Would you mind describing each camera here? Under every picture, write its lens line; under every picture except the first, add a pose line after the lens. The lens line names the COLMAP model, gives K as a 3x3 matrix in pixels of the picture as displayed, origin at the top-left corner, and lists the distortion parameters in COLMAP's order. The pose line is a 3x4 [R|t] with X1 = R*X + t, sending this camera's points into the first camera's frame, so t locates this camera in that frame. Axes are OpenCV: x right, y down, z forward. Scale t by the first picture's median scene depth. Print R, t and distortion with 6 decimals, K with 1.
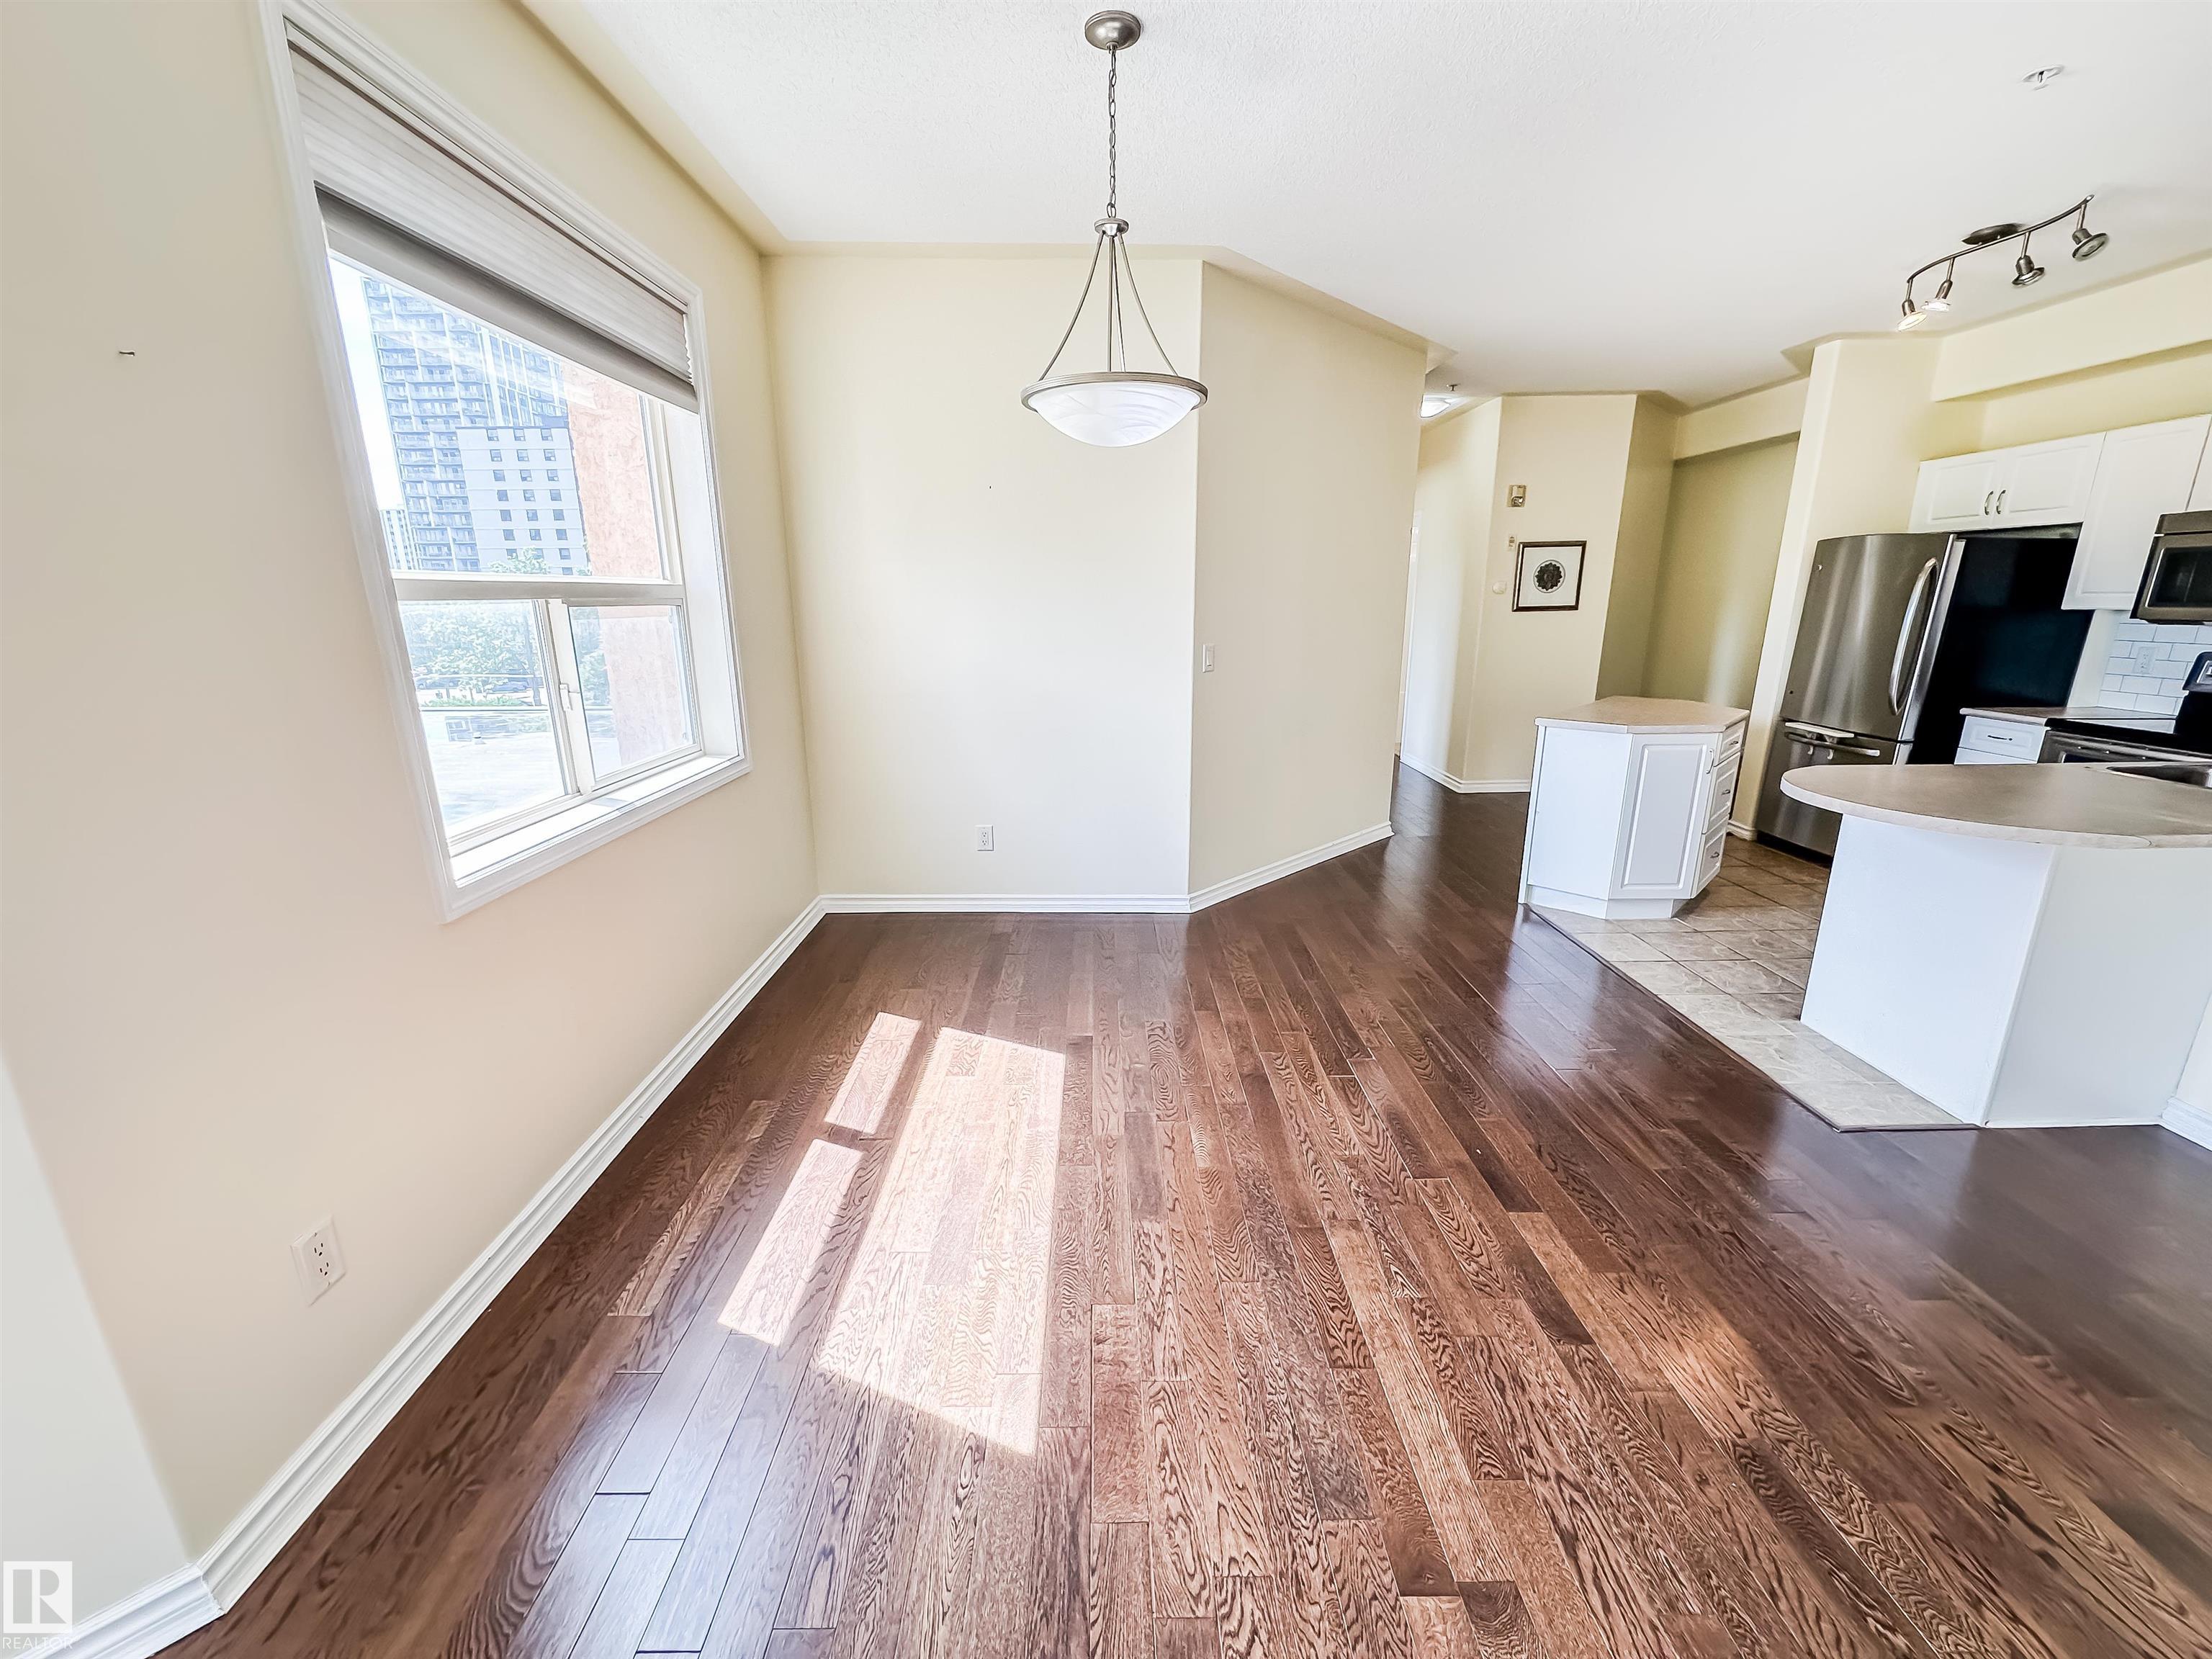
lens RADIAL K [[895.0, 0, 1077.0], [0, 895.0, 826.8], [0, 0, 1]] dist [-0.009117, 0.002705]
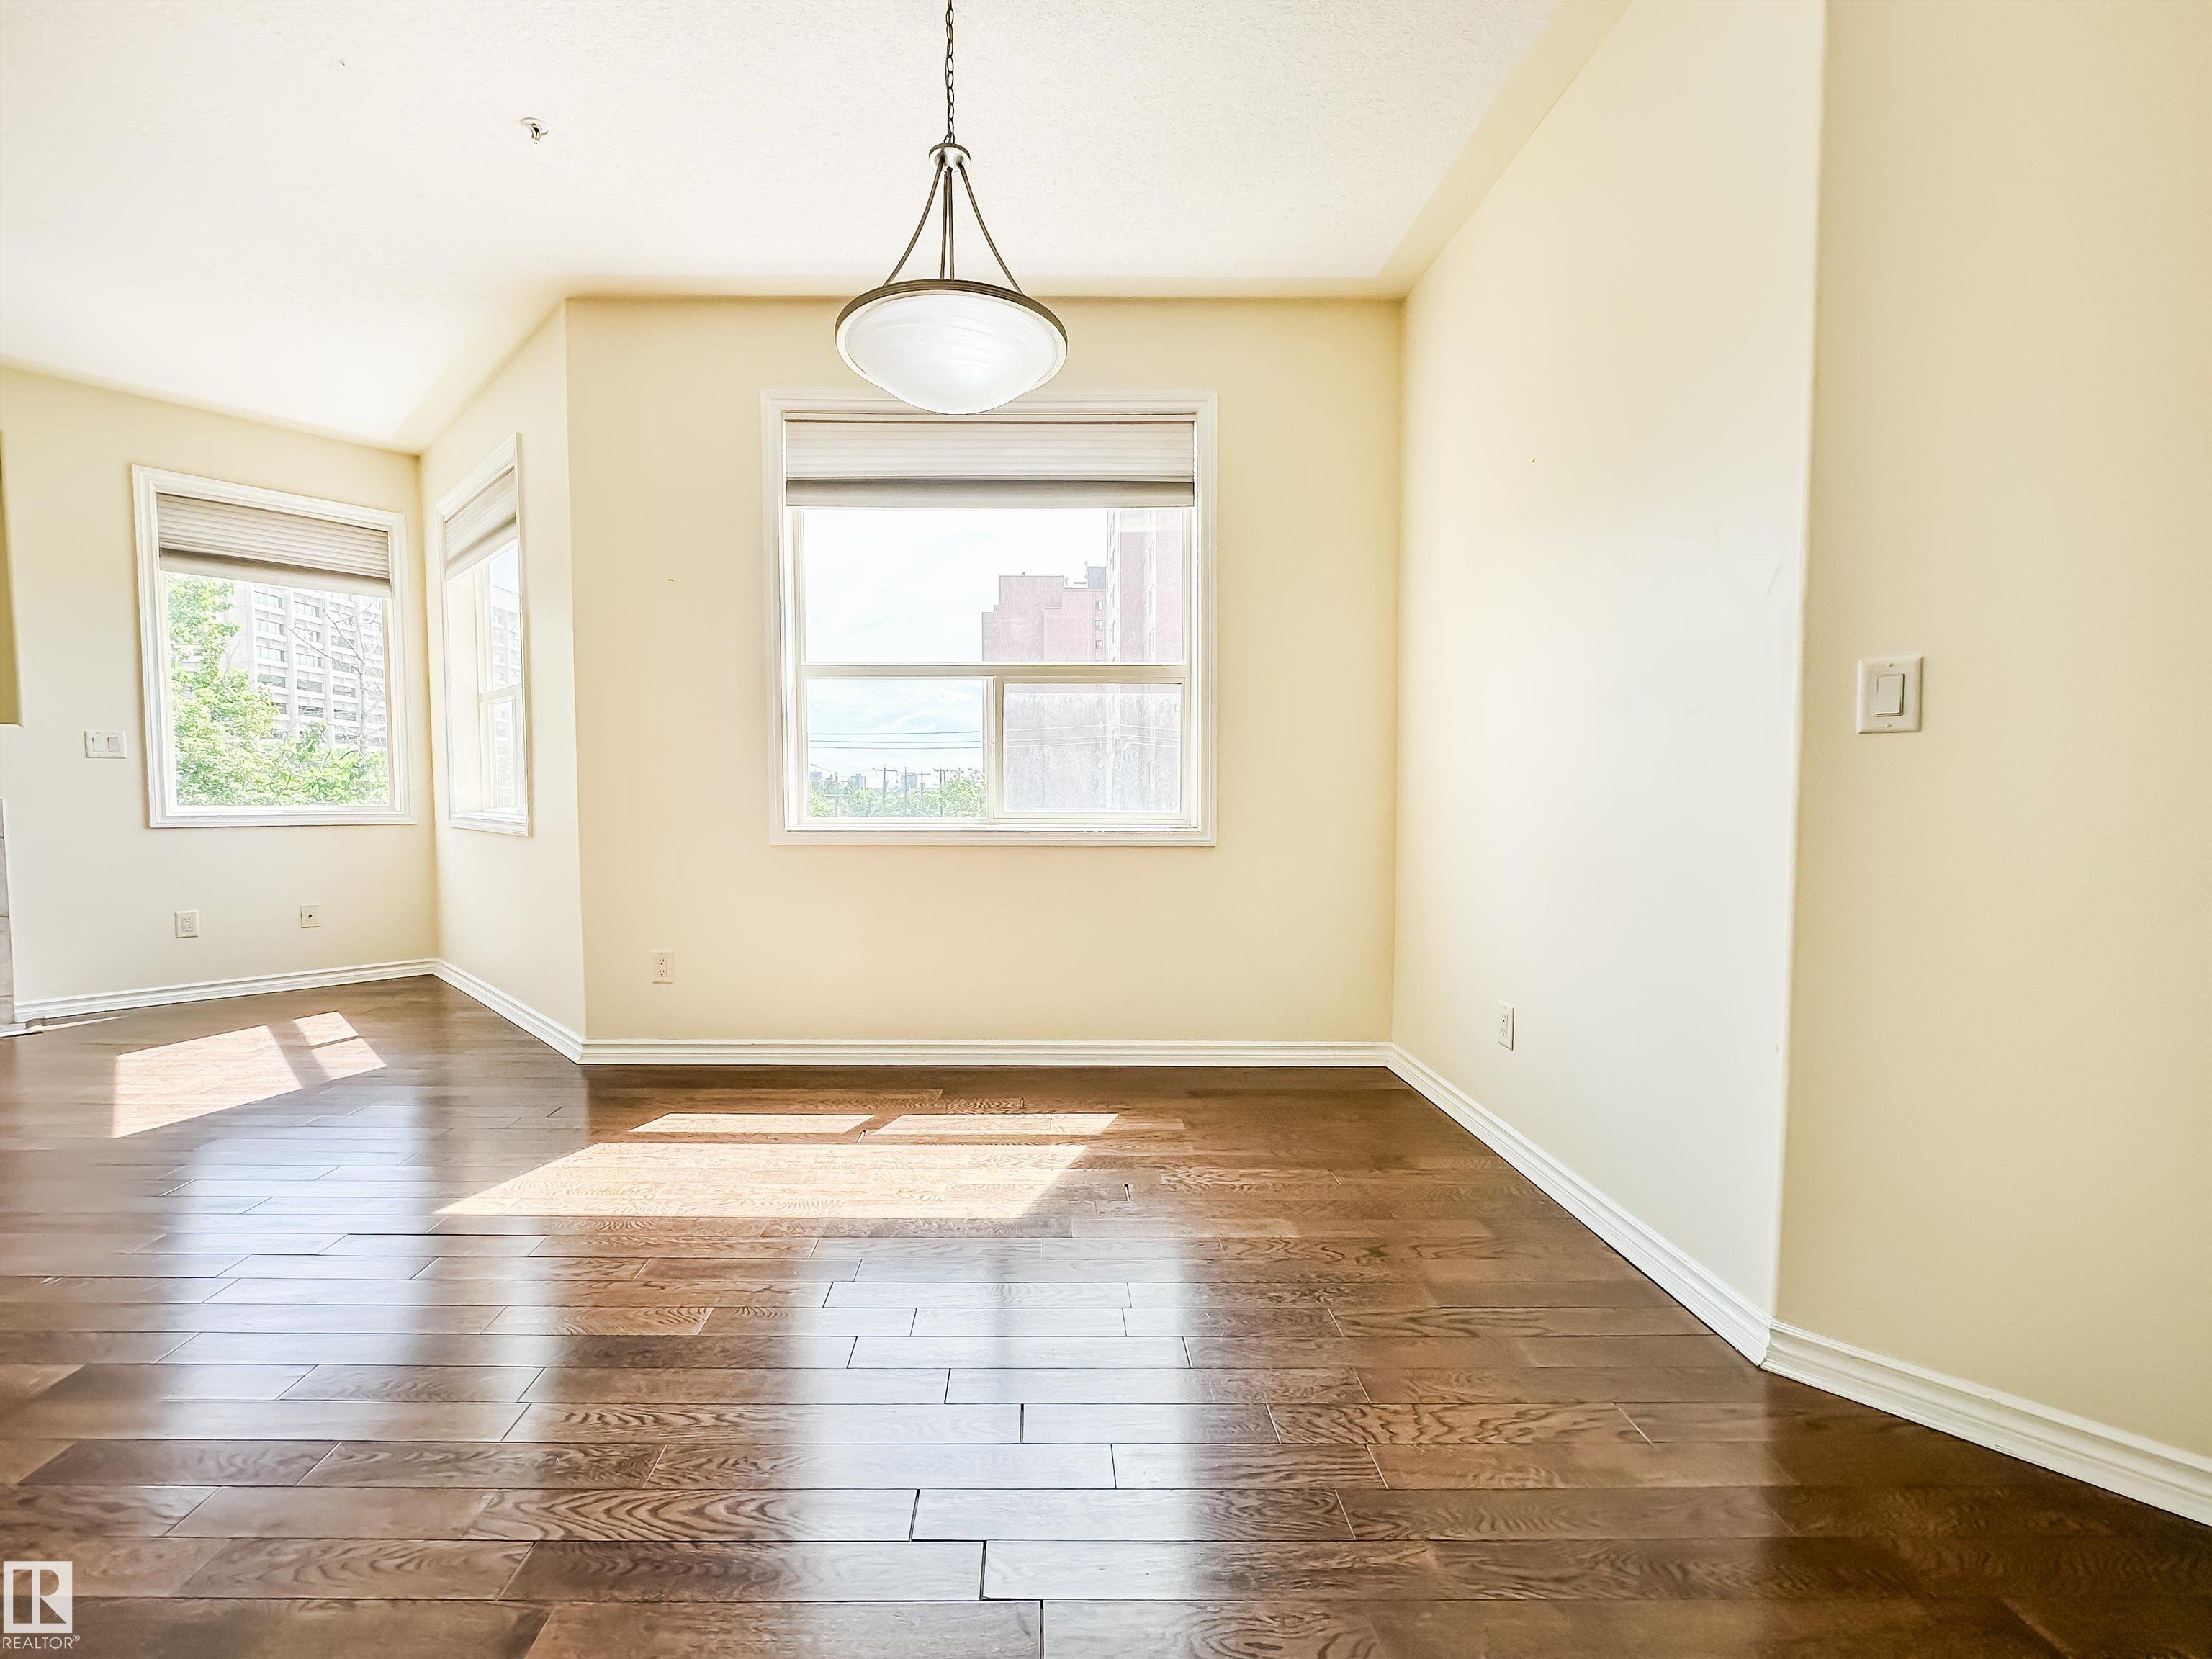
lens RADIAL K [[895.0, 0, 1060.7], [0, 895.0, 853.9], [0, 0, 1]] dist [-0.009117, 0.002705]
pose [[0.012868, 0.072200, -0.997307, 0.491485], [-0.250956, 0.965700, 0.066673, -0.064950], [0.967913, 0.249422, 0.030545, 0.663043]]
